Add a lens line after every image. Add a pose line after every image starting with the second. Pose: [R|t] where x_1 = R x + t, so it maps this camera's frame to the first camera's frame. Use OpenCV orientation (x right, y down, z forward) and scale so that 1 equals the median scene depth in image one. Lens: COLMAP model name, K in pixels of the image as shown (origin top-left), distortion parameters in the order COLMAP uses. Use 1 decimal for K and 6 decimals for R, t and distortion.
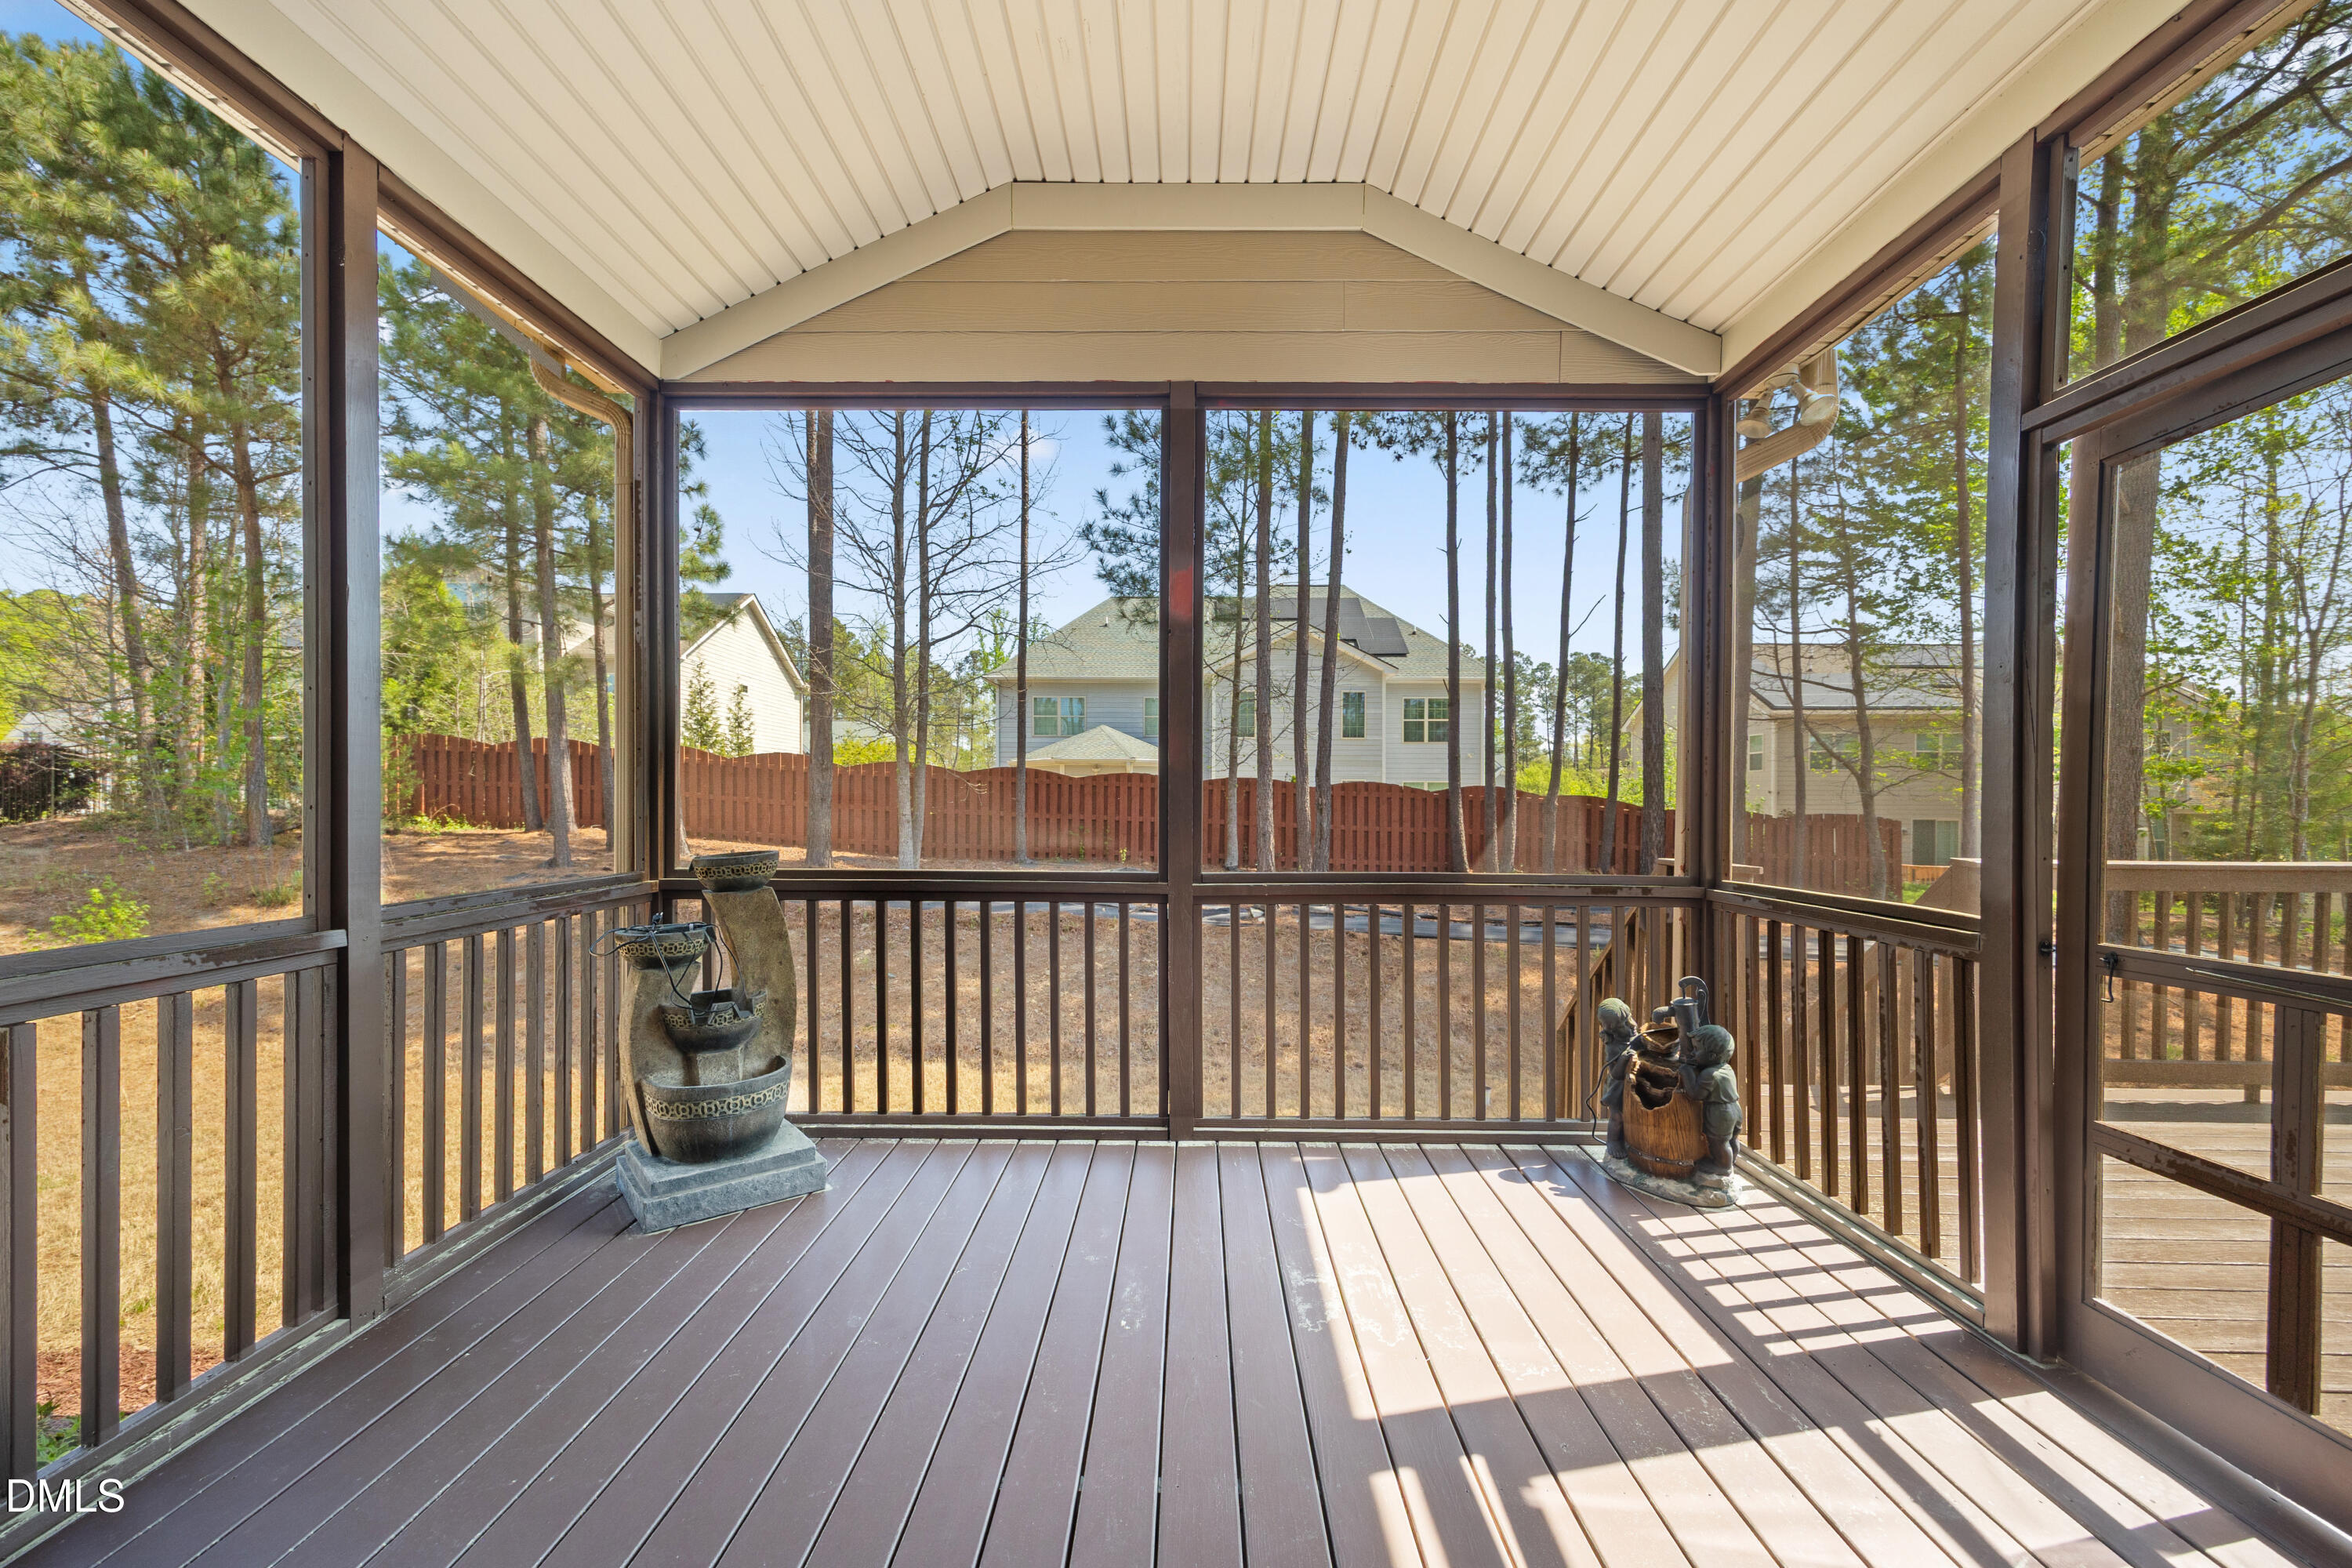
lens RADIAL K [[927.7, 0, 1173.7], [0, 927.7, 791.8], [0, 0, 1]] dist [0.000758, 0.000267]
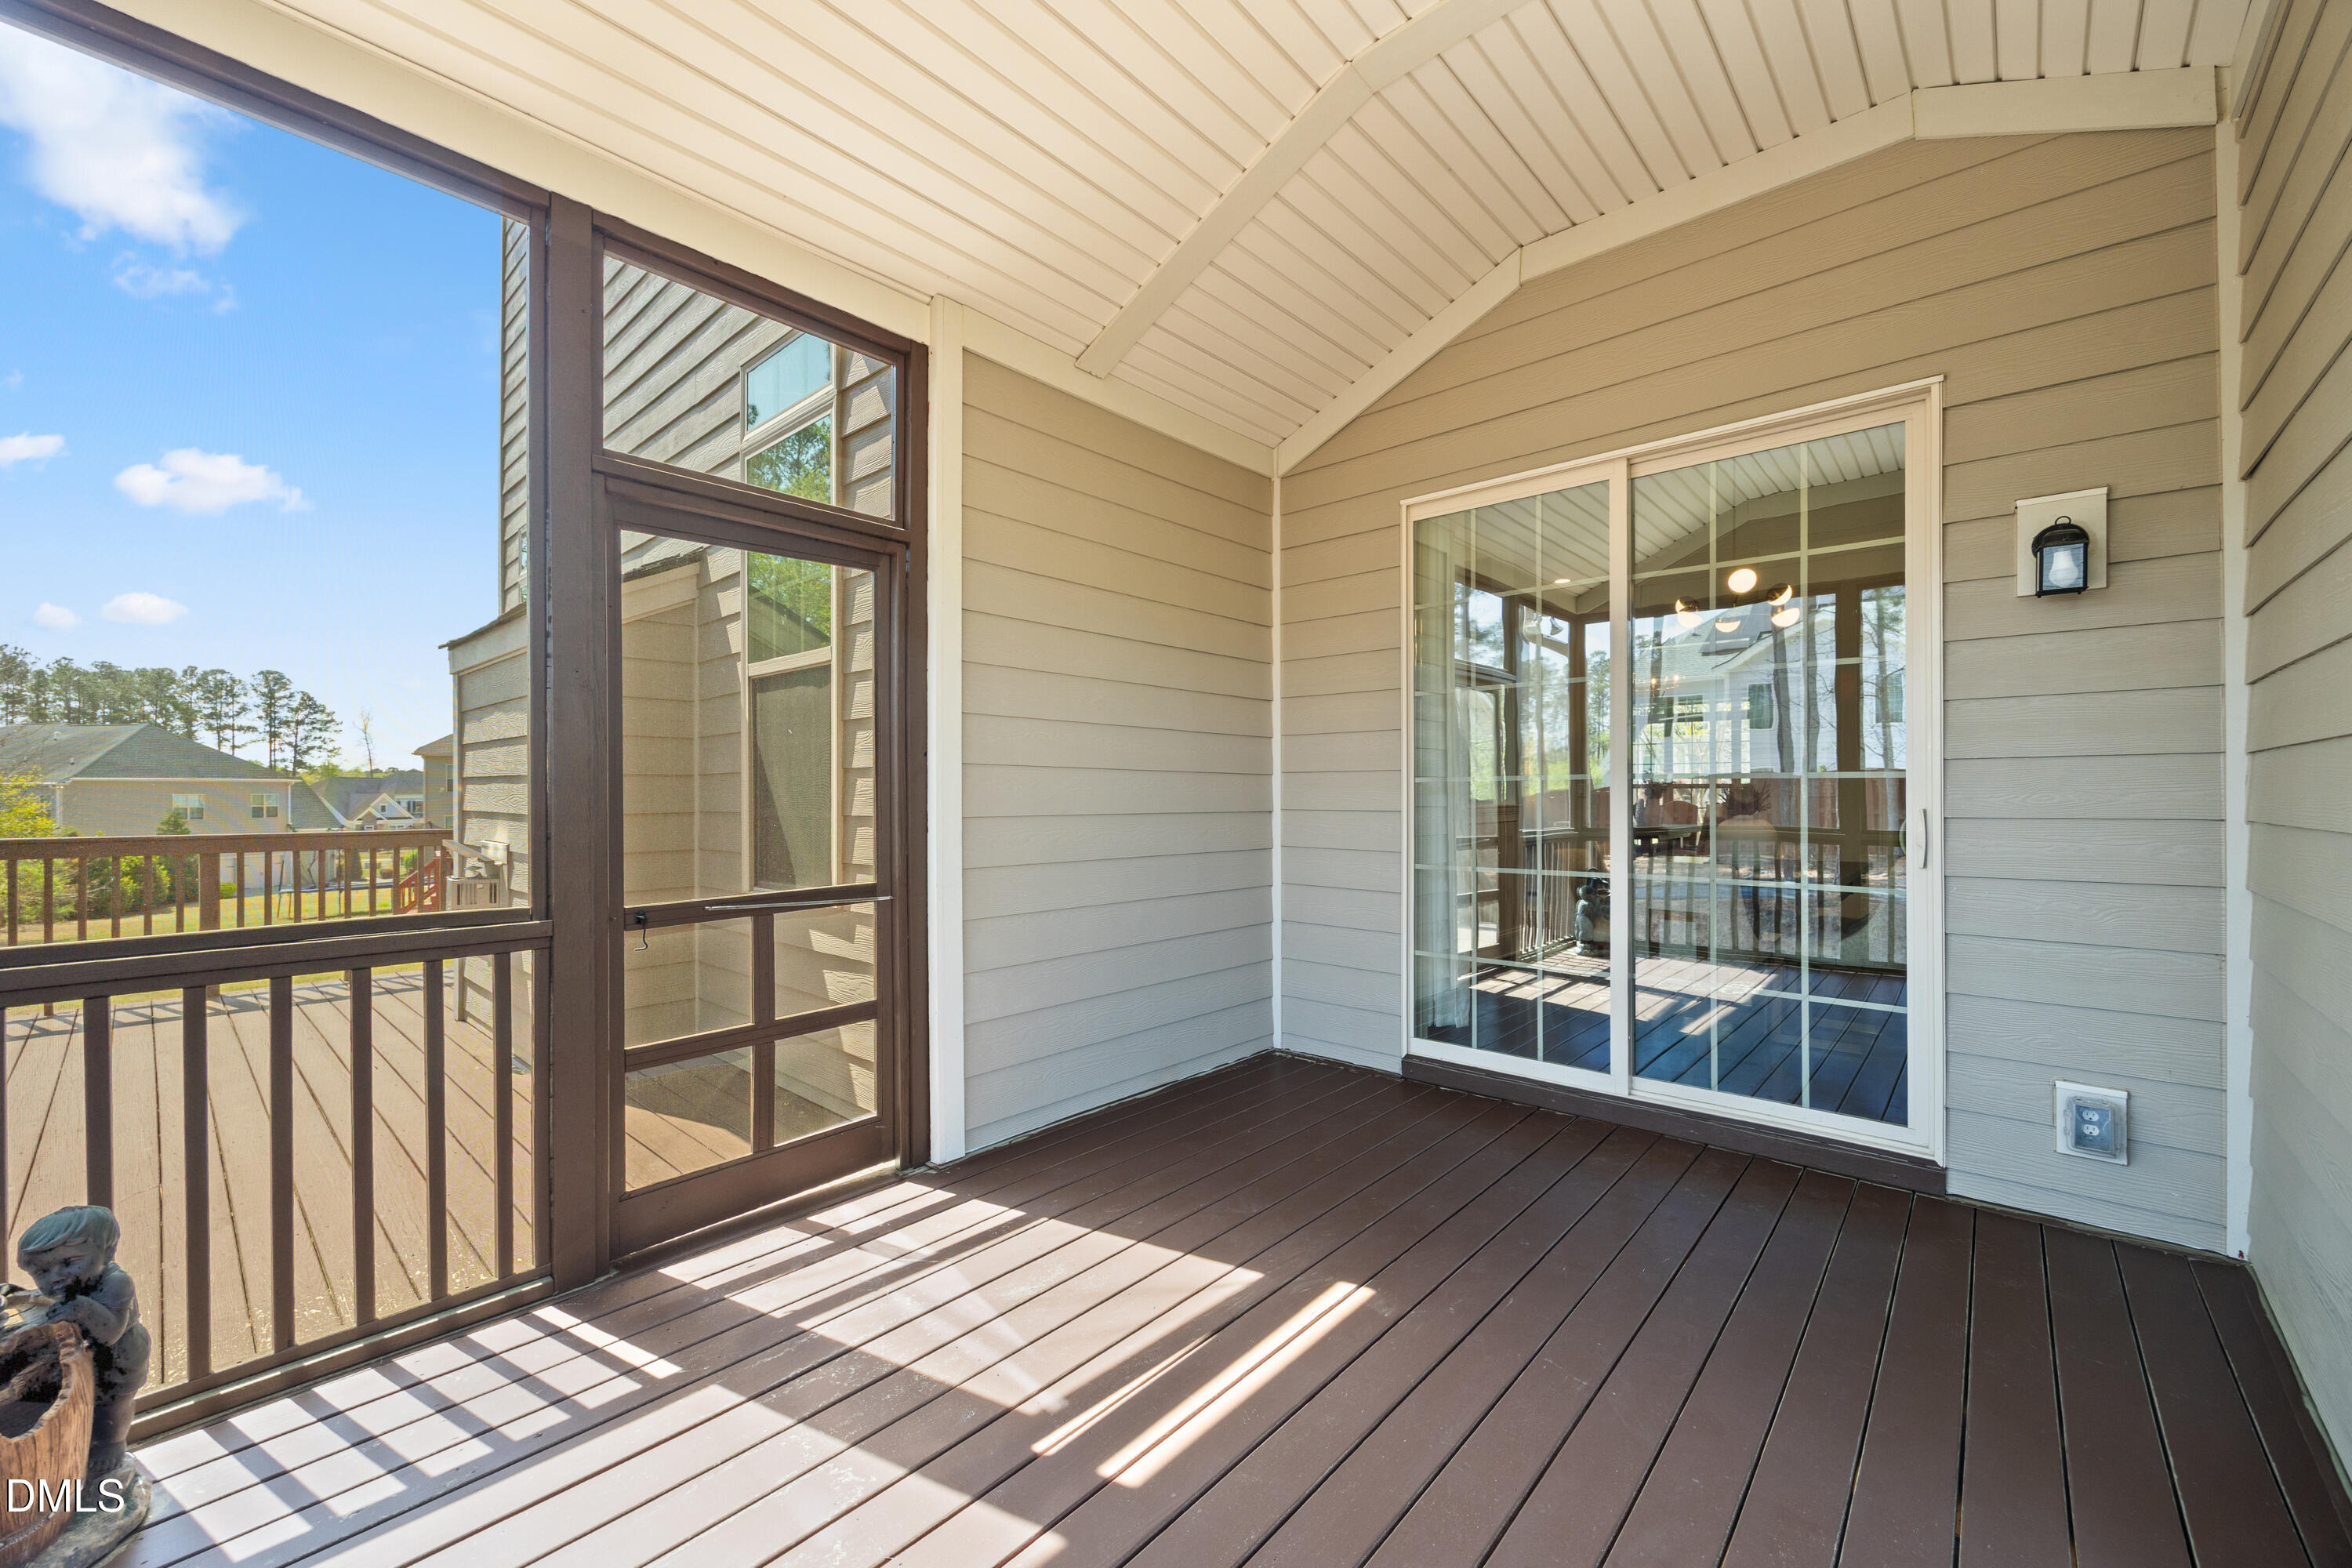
lens RADIAL K [[927.7, 0, 1173.7], [0, 927.7, 791.8], [0, 0, 1]] dist [0.000758, 0.000267]
pose [[-0.747024, -0.003257, 0.664789, -0.409093], [-0.005739, 0.999982, -0.001549, 0.000743], [-0.664772, -0.004972, -0.747030, 1.491288]]
